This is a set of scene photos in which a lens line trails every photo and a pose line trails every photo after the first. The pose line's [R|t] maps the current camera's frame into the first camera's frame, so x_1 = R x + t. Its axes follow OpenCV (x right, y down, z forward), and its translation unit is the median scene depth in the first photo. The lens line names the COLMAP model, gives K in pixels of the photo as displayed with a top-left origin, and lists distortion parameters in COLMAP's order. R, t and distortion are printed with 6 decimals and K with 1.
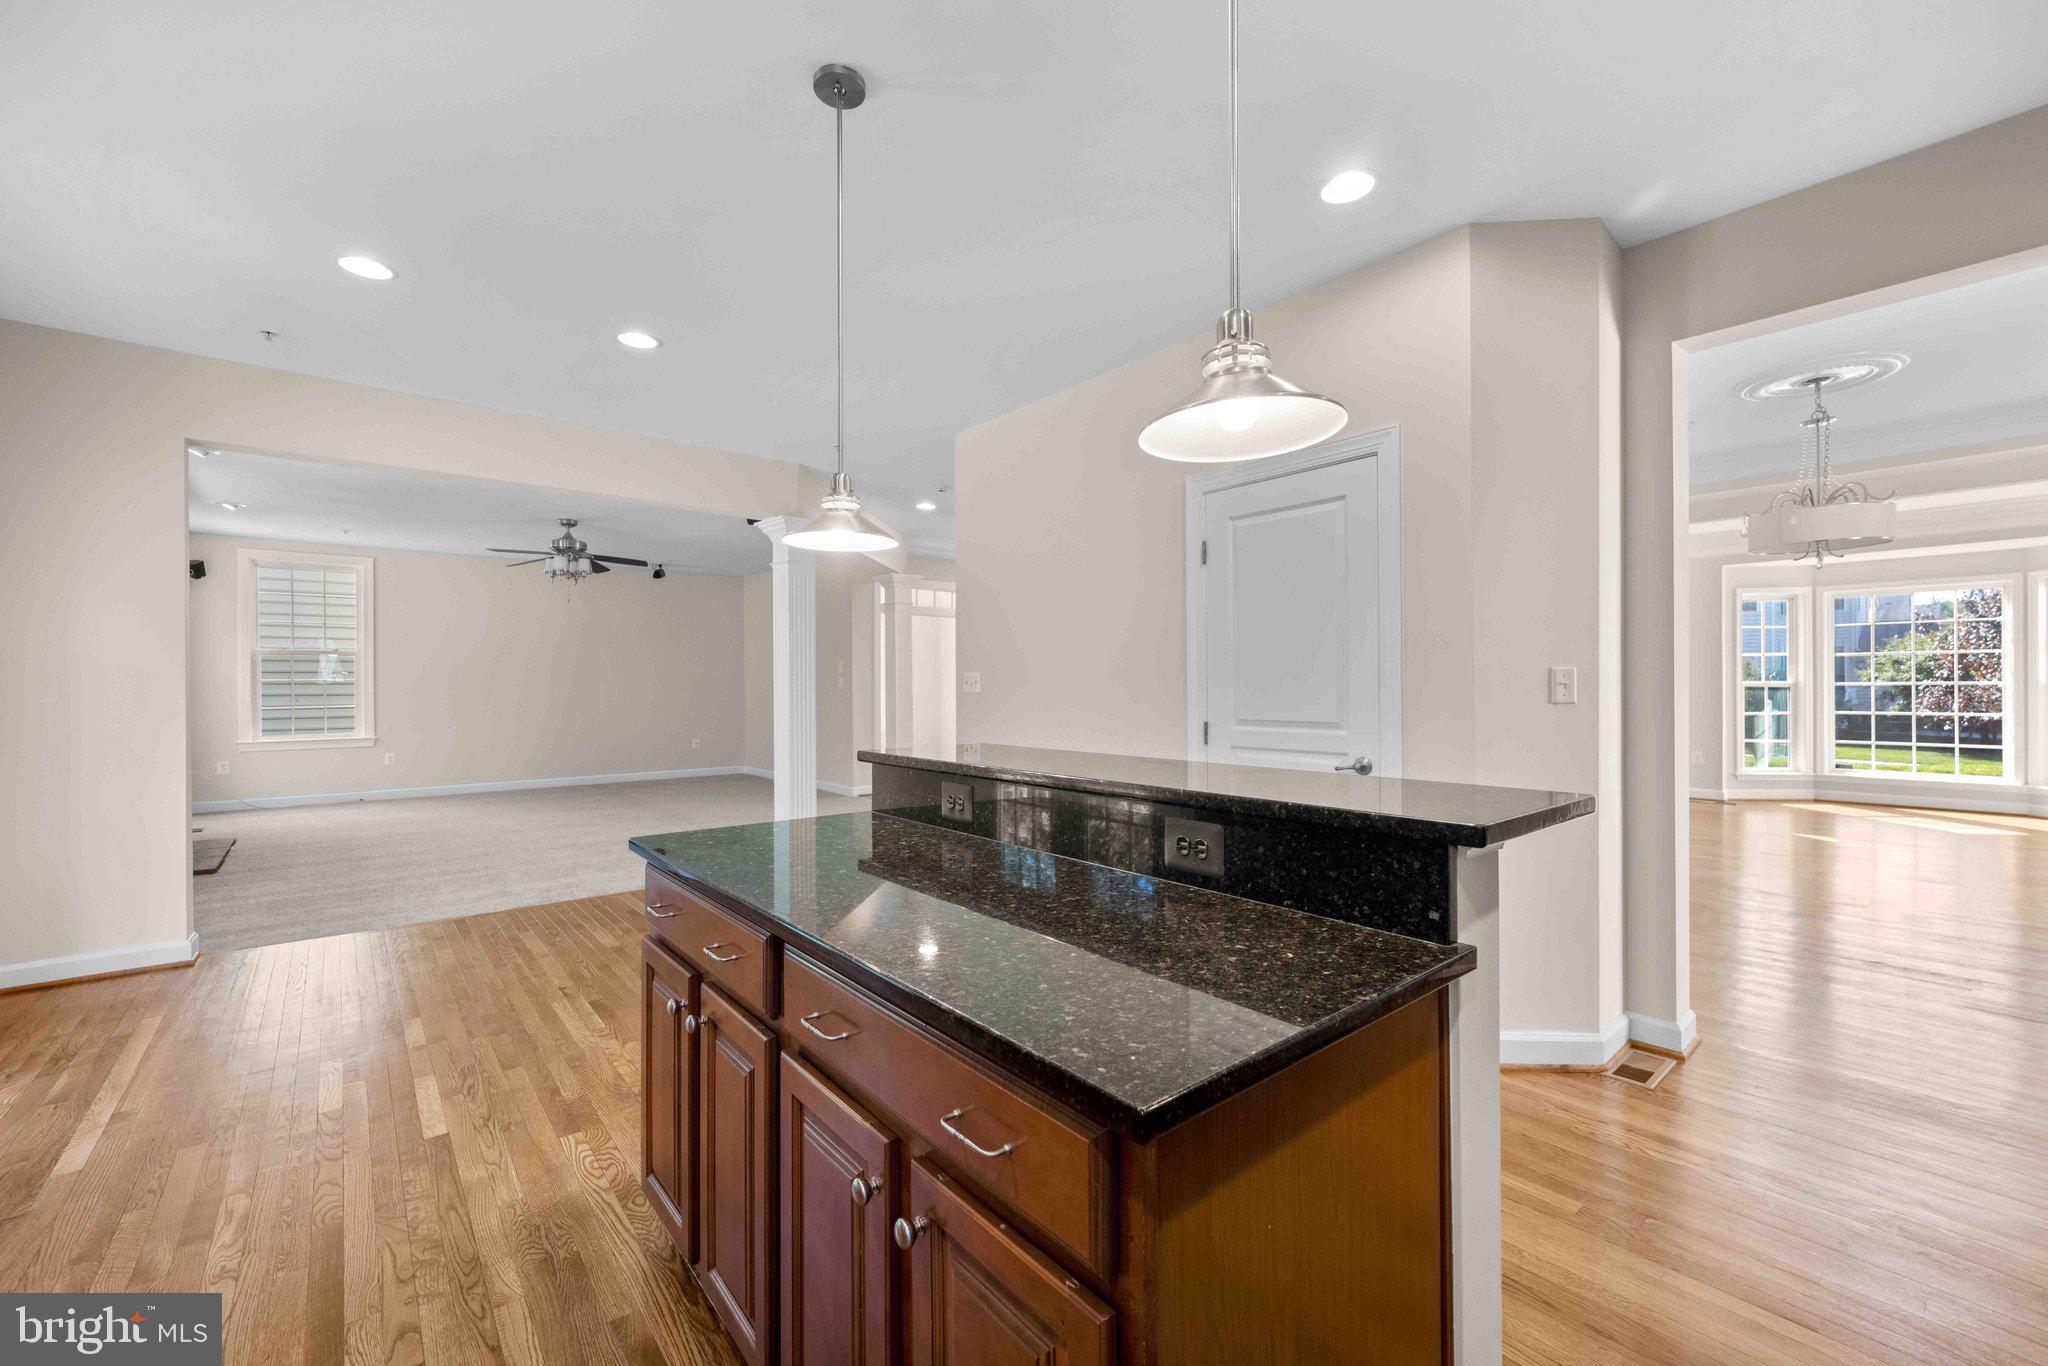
lens RADIAL K [[824.6, 0, 1015.3], [0, 824.6, 680.0], [0, 0, 1]] dist [0.003302, -0.000405]
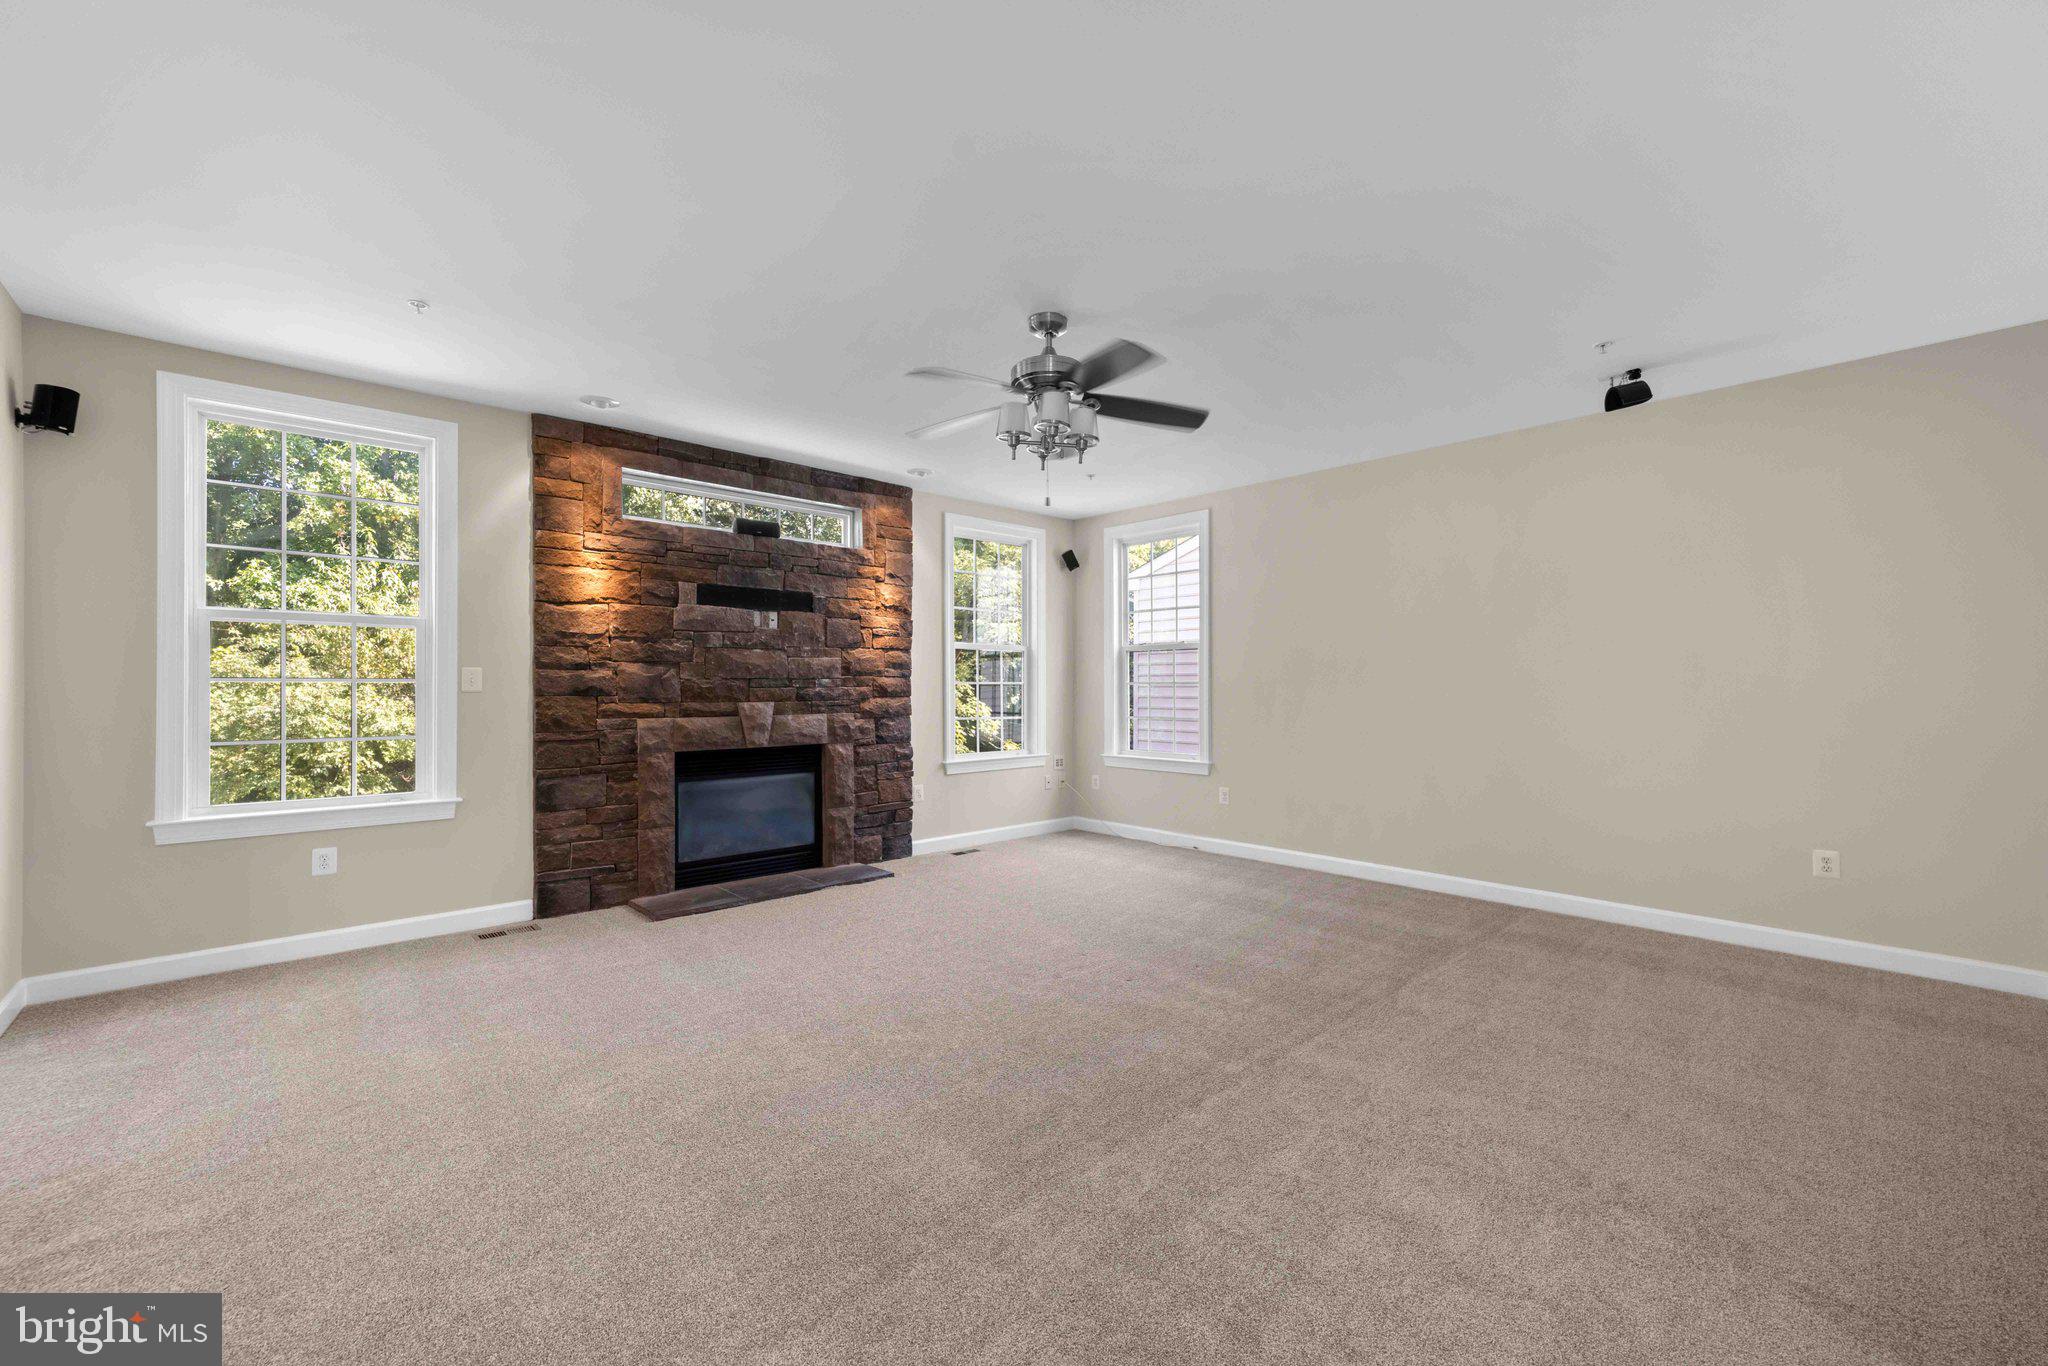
lens RADIAL K [[824.6, 0, 1024.1], [0, 824.6, 686.6], [0, 0, 1]] dist [0.003302, -0.000405]
pose [[0.054940, 0.000707, -0.998489, -0.109106], [0.004007, 0.999992, 0.000928, 0.002121], [0.998482, -0.004052, 0.054937, 0.970487]]
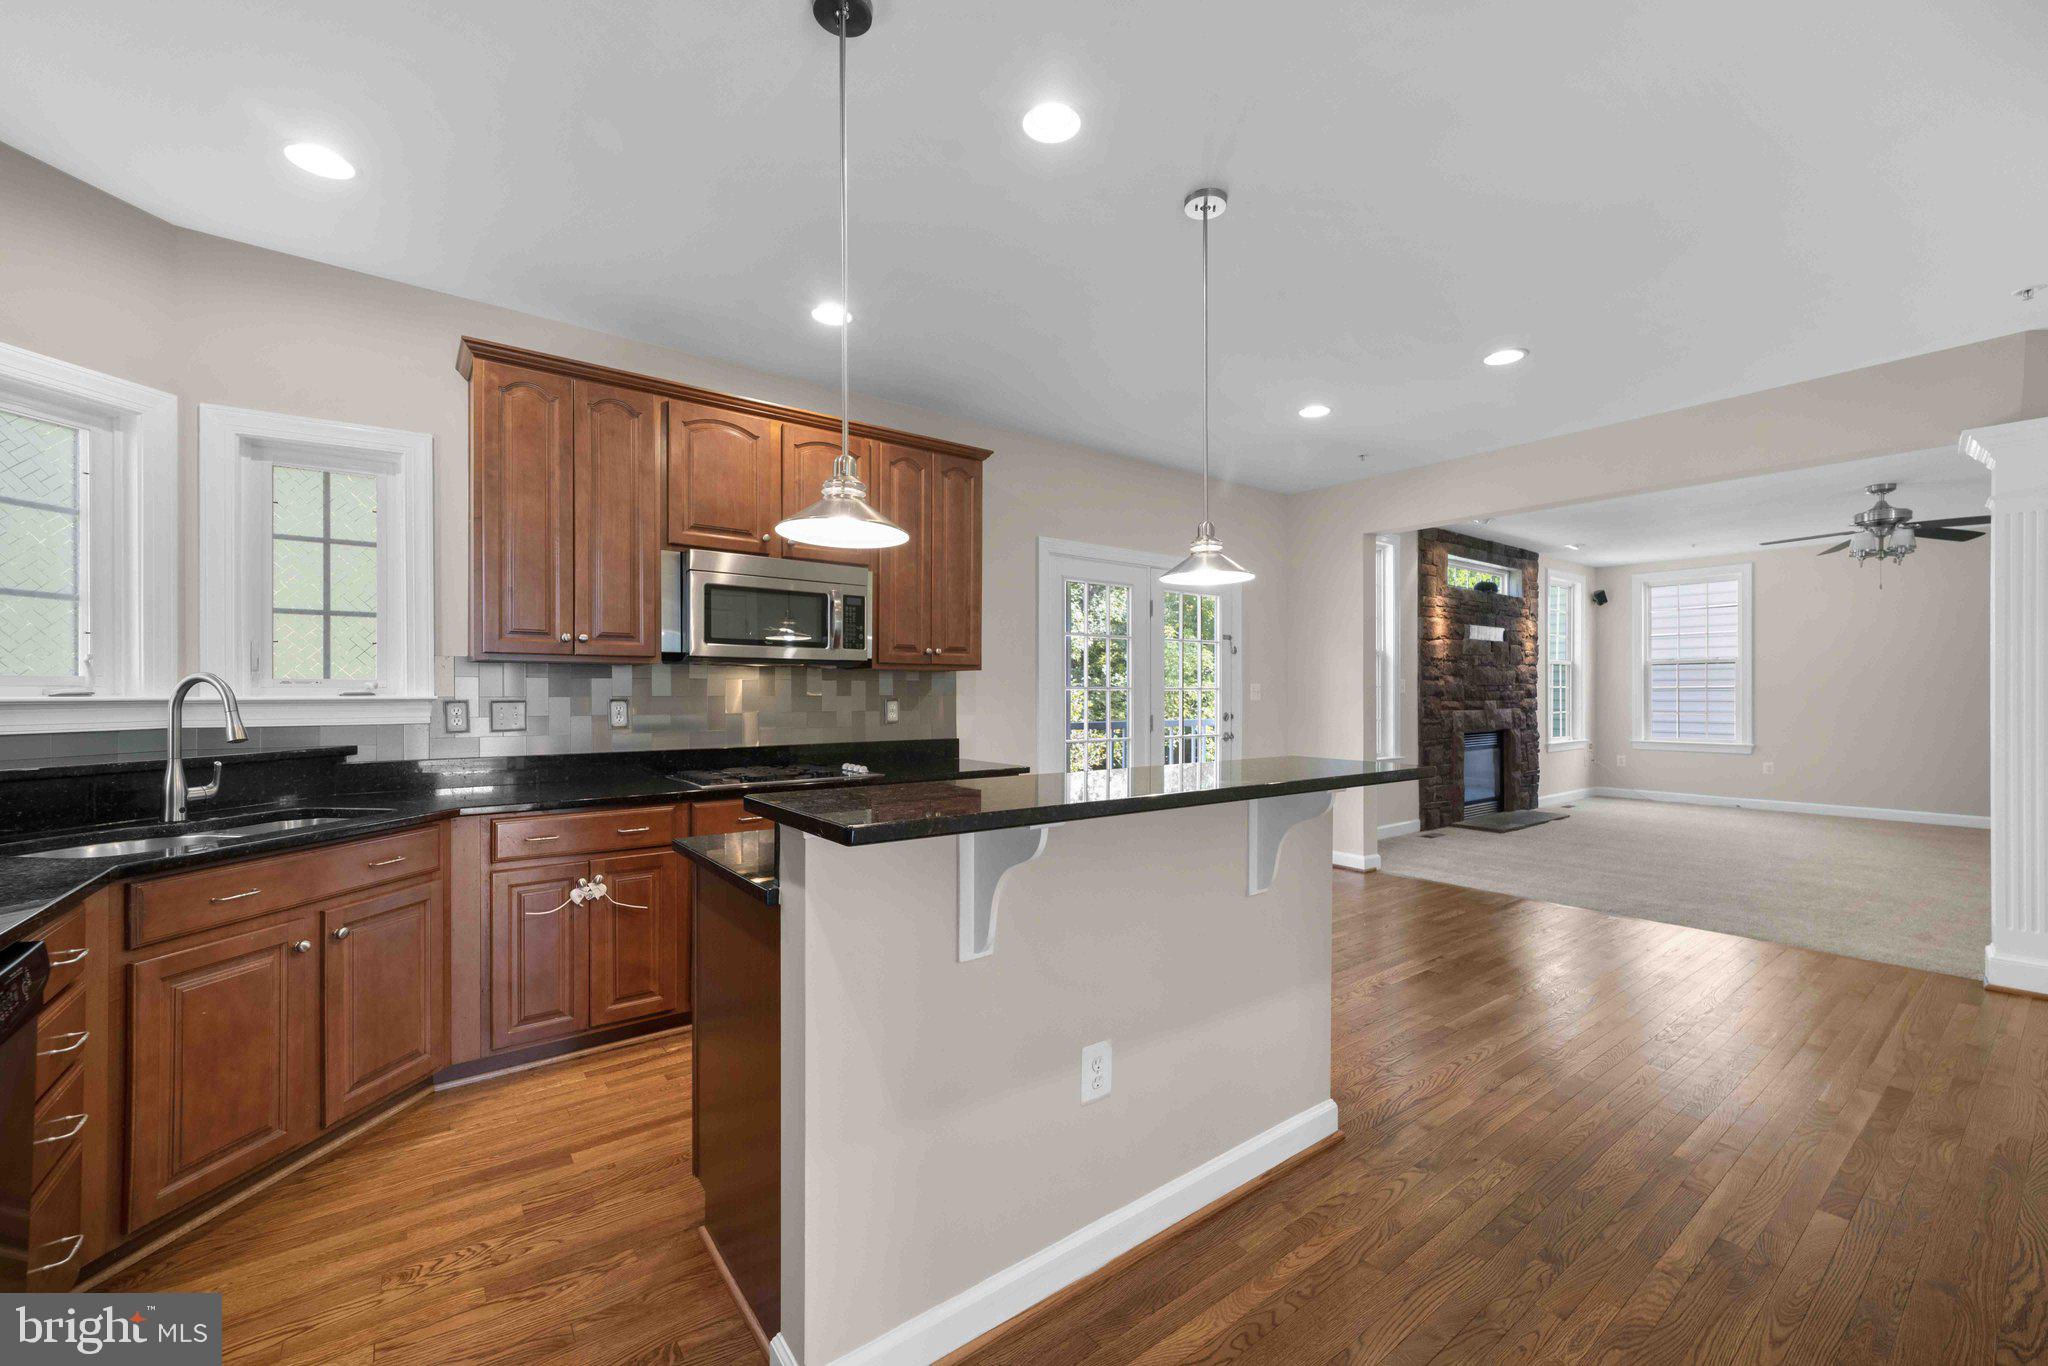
lens RADIAL K [[824.6, 0, 1018.9], [0, 824.6, 690.4], [0, 0, 1]] dist [0.003302, -0.000405]
pose [[-0.040608, -0.000320, -0.999175, 0.281930], [0.004371, 0.999990, -0.000498, -0.000408], [0.999166, -0.004388, -0.040607, 0.207905]]
